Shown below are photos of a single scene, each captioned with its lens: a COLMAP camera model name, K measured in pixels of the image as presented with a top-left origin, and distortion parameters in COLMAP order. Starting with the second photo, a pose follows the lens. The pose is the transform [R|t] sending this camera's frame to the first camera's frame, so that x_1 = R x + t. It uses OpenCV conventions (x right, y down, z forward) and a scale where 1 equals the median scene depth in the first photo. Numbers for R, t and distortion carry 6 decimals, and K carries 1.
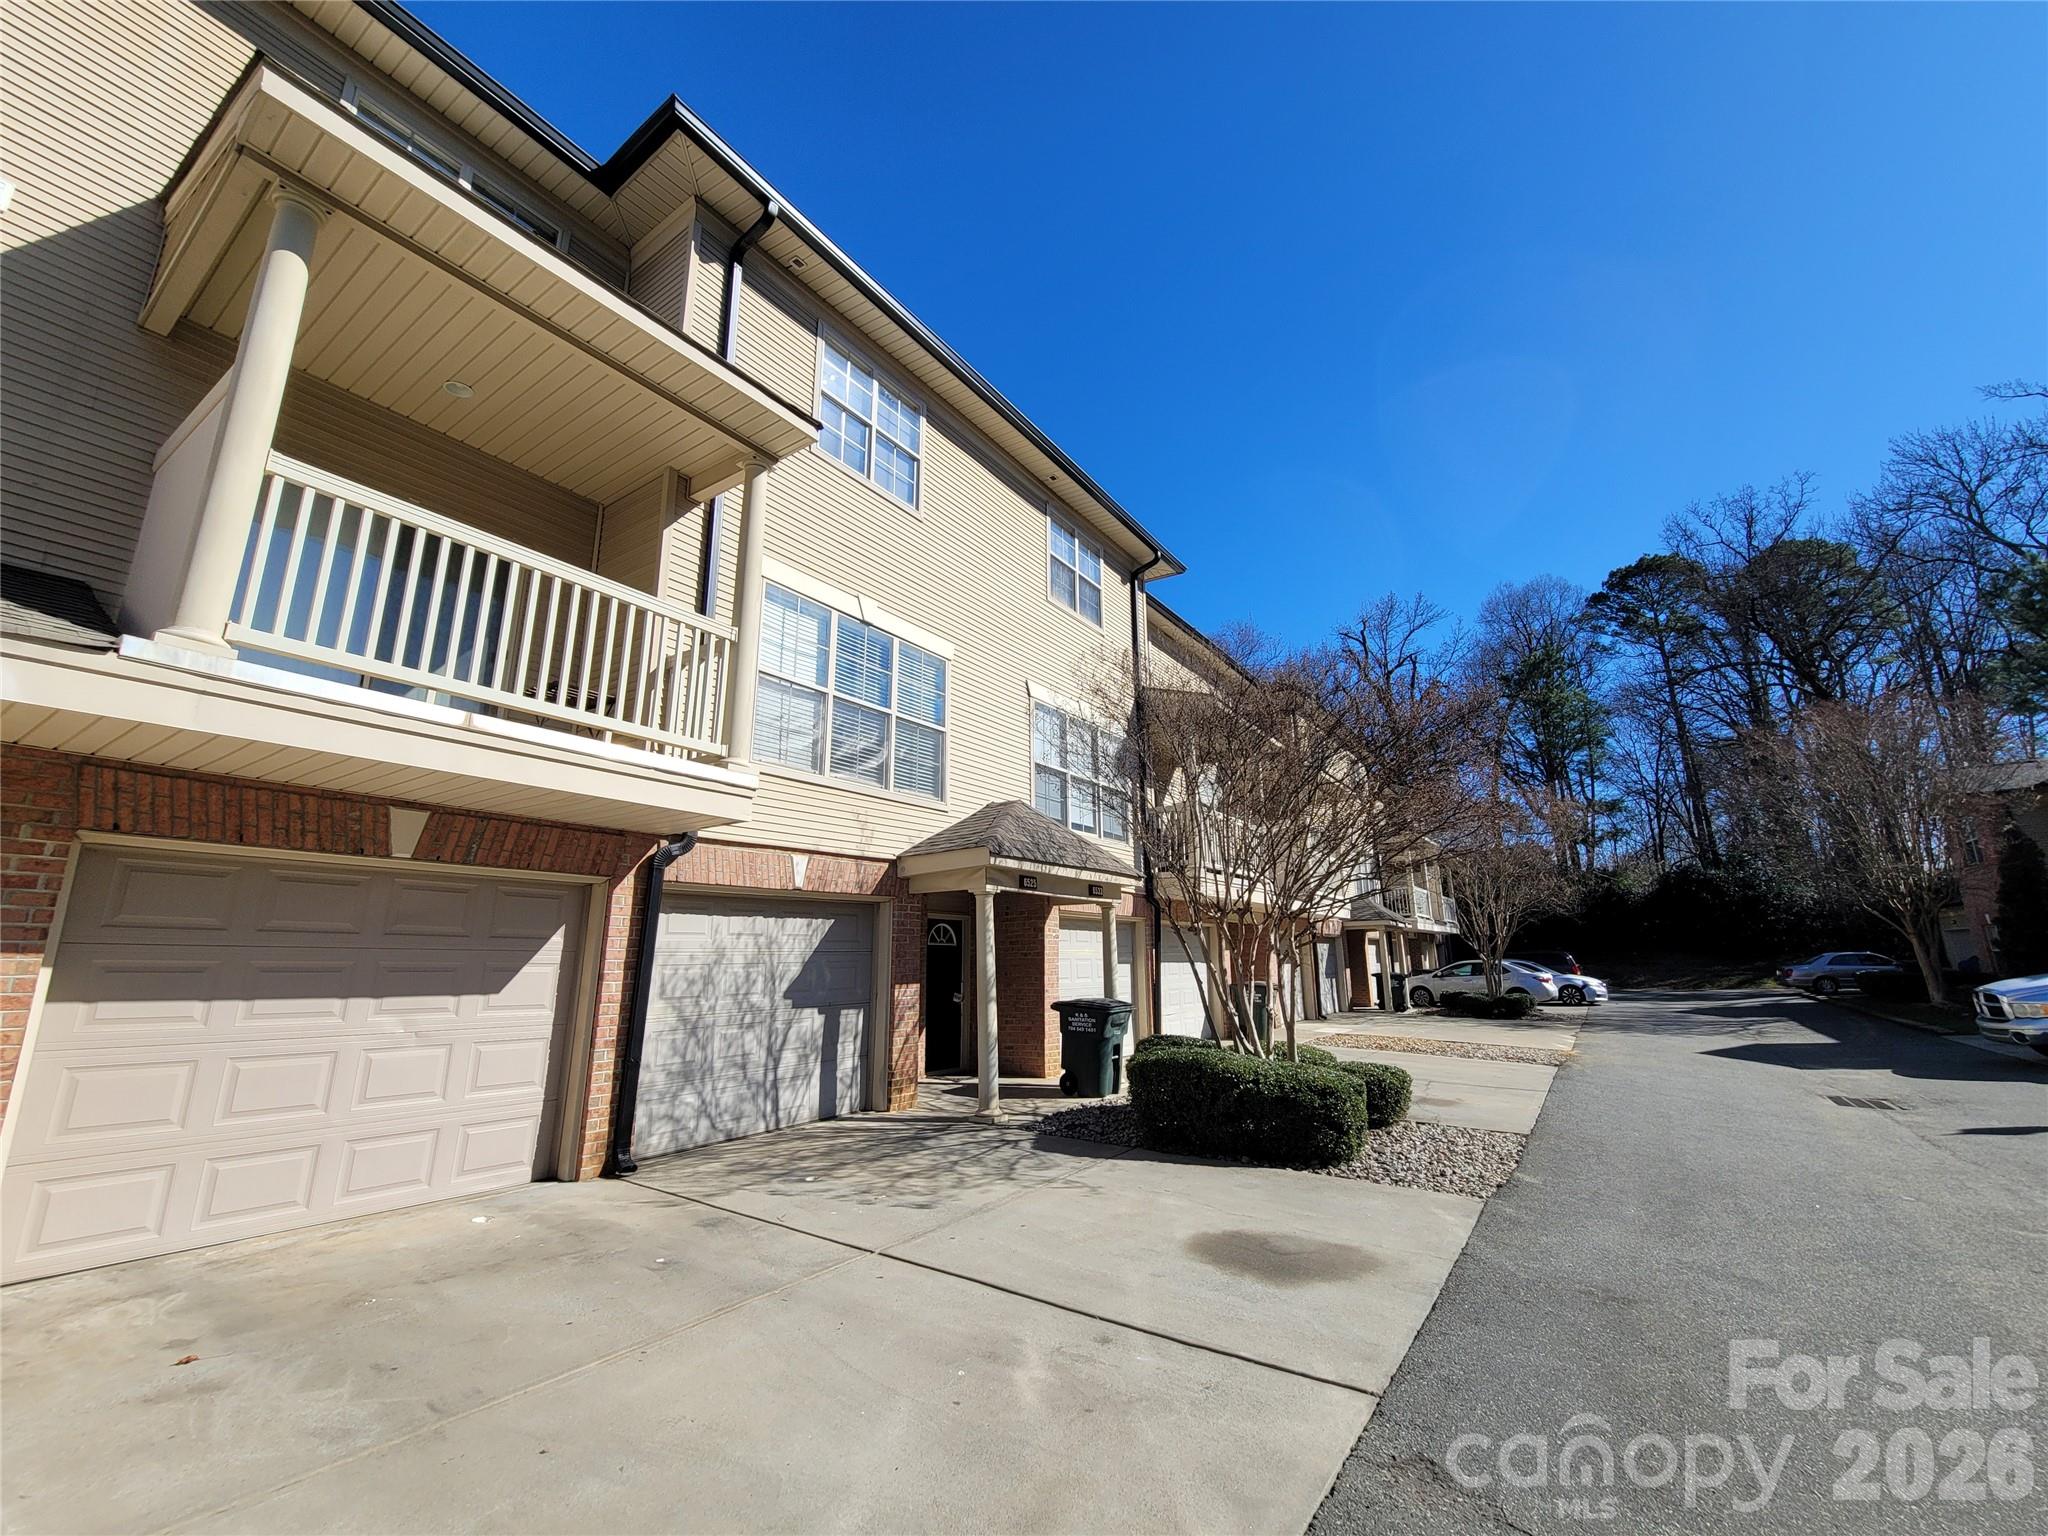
lens RADIAL K [[829.6, 0, 1054.7], [0, 829.6, 771.0], [0, 0, 1]] dist [0.001769, -0.003063]
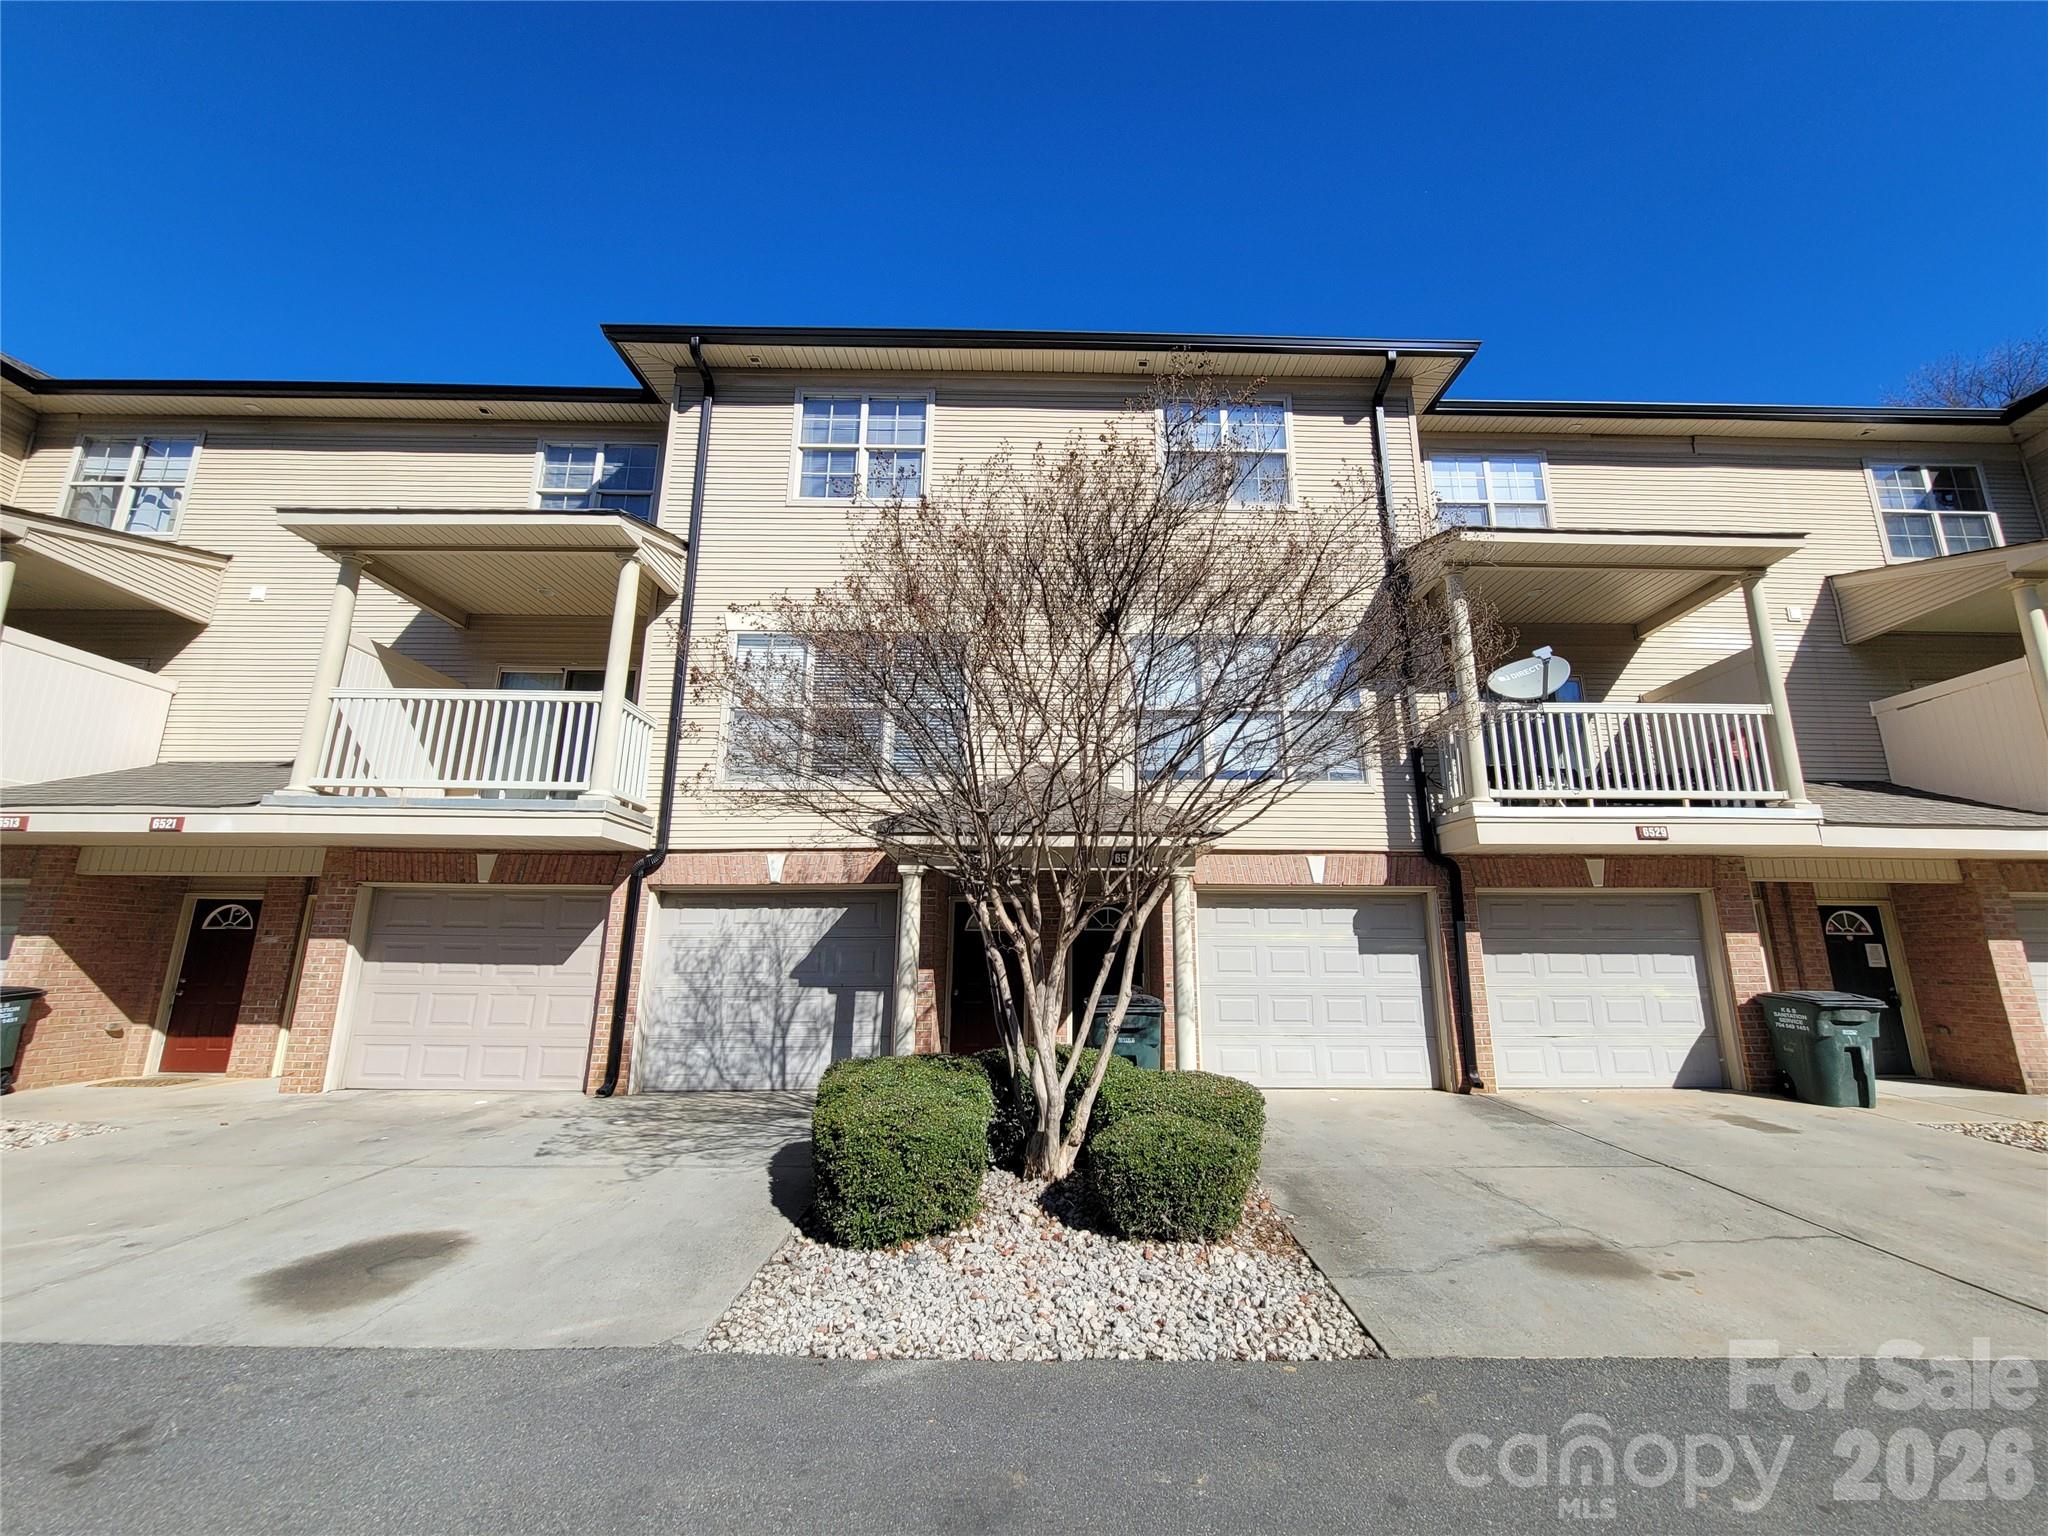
lens RADIAL K [[829.6, 0, 1054.7], [0, 829.6, 771.0], [0, 0, 1]] dist [0.001769, -0.003063]
pose [[0.564246, -0.169582, -0.808002, 0.896018], [0.177080, 0.980759, -0.082181, 0.157323], [0.806392, -0.096711, 0.583420, 0.673494]]
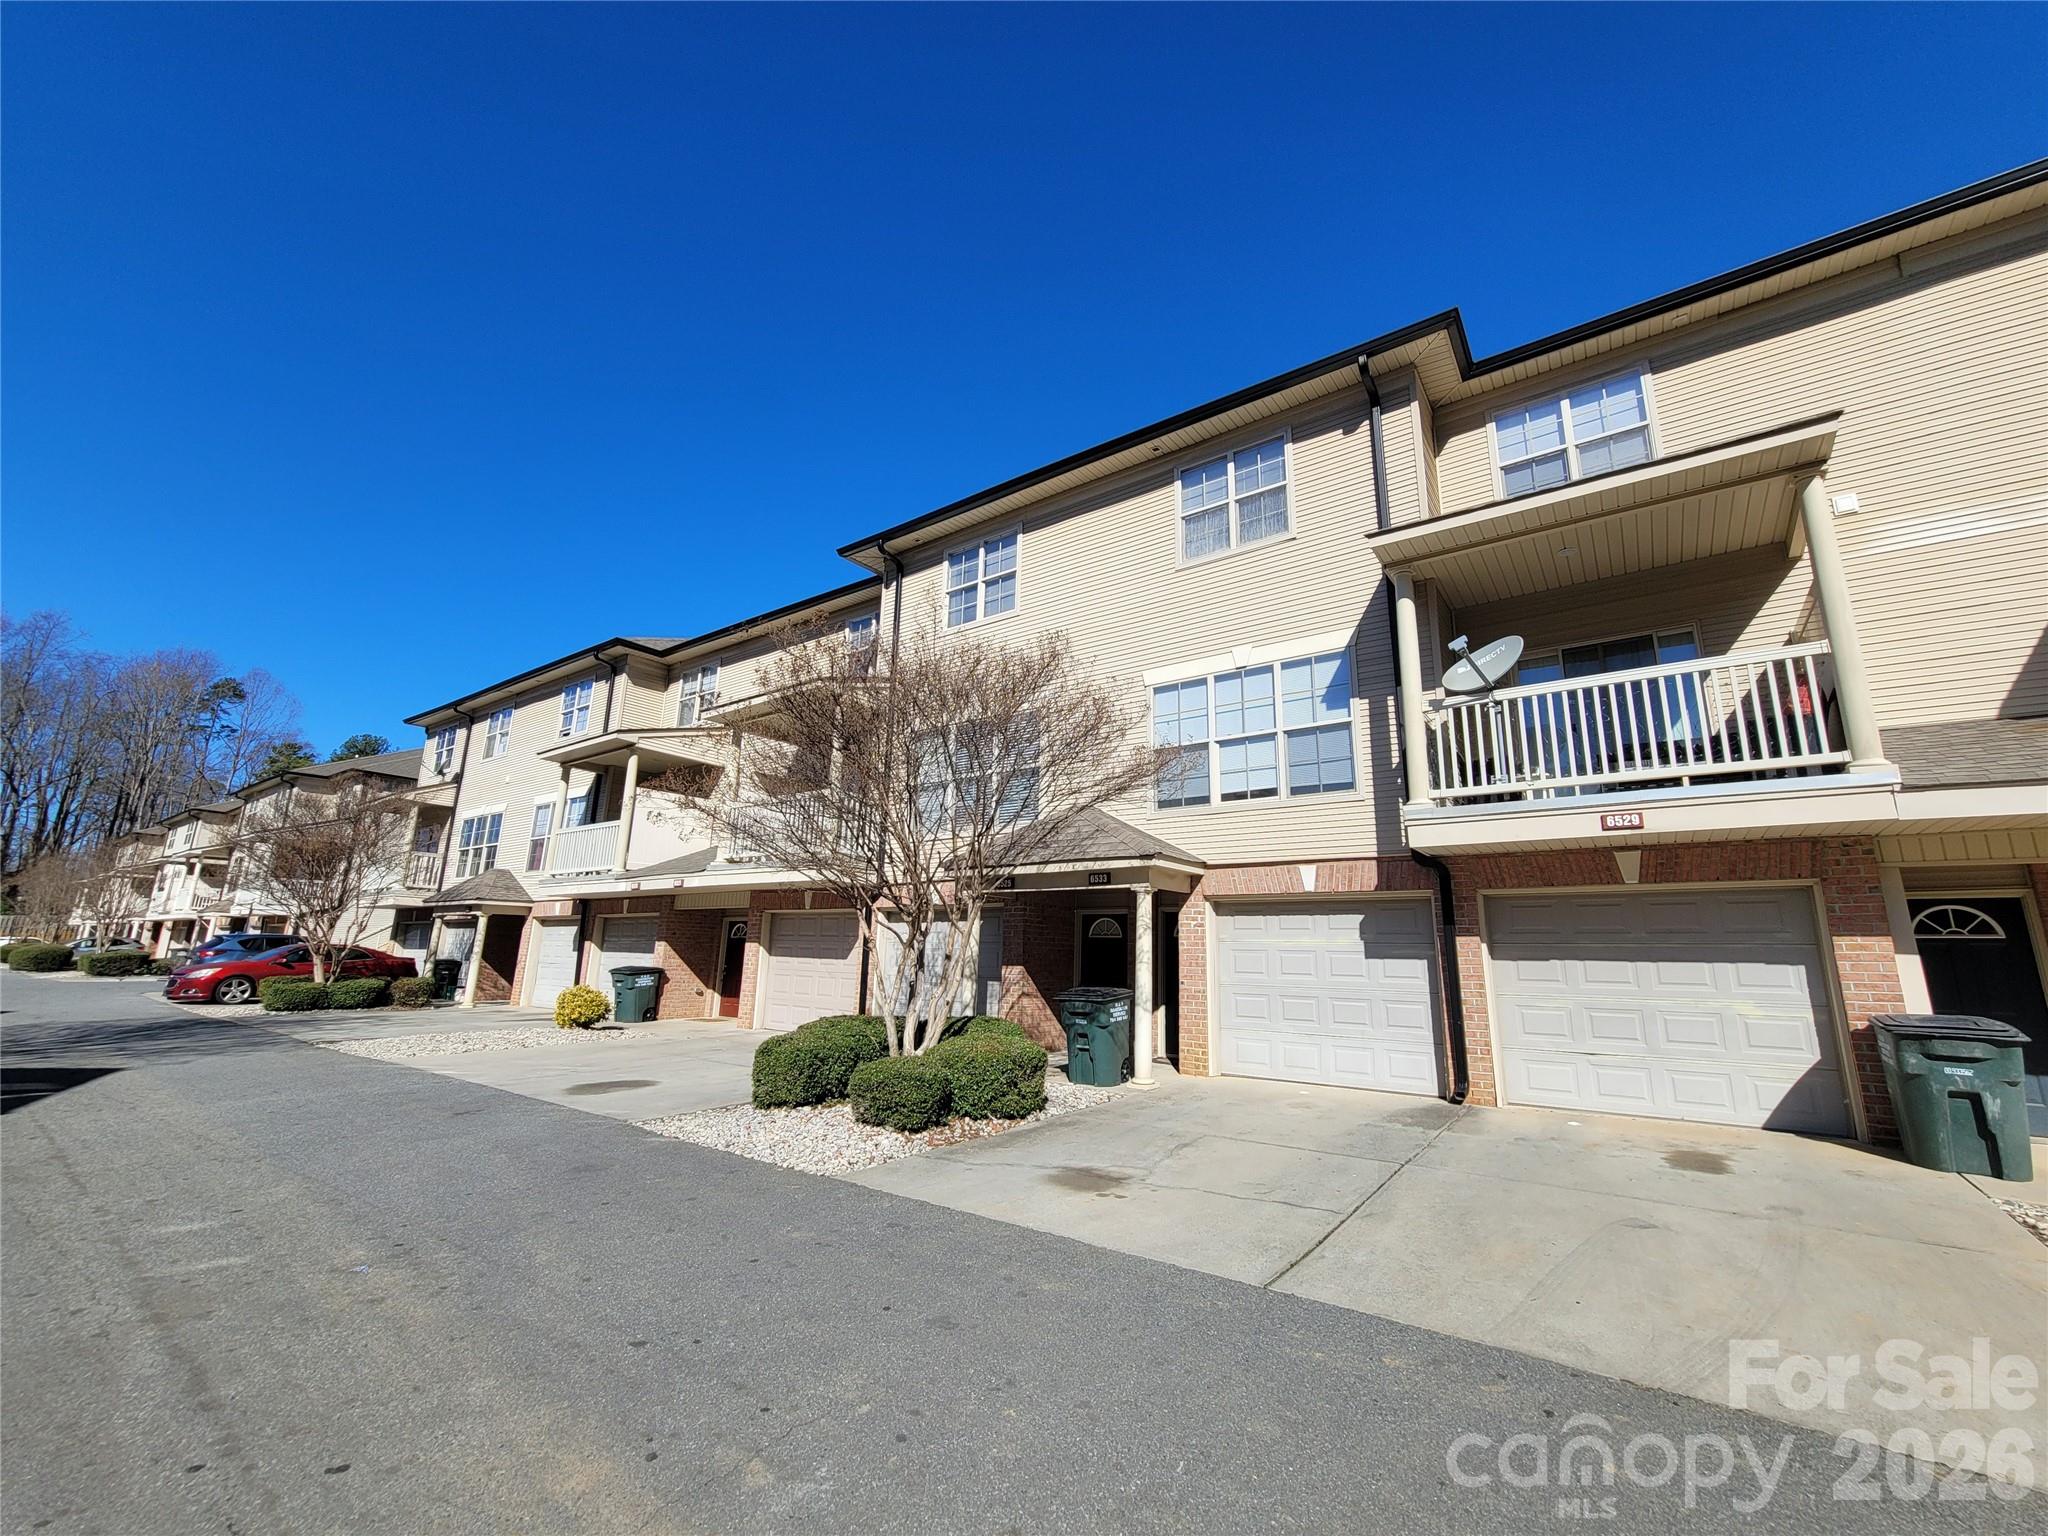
lens RADIAL K [[829.6, 0, 1054.7], [0, 829.6, 771.0], [0, 0, 1]] dist [0.001769, -0.003063]
pose [[-0.035935, -0.211459, -0.976726, 1.413295], [0.207237, 0.954535, -0.214279, 0.301738], [0.977631, -0.210114, 0.009521, 1.311157]]
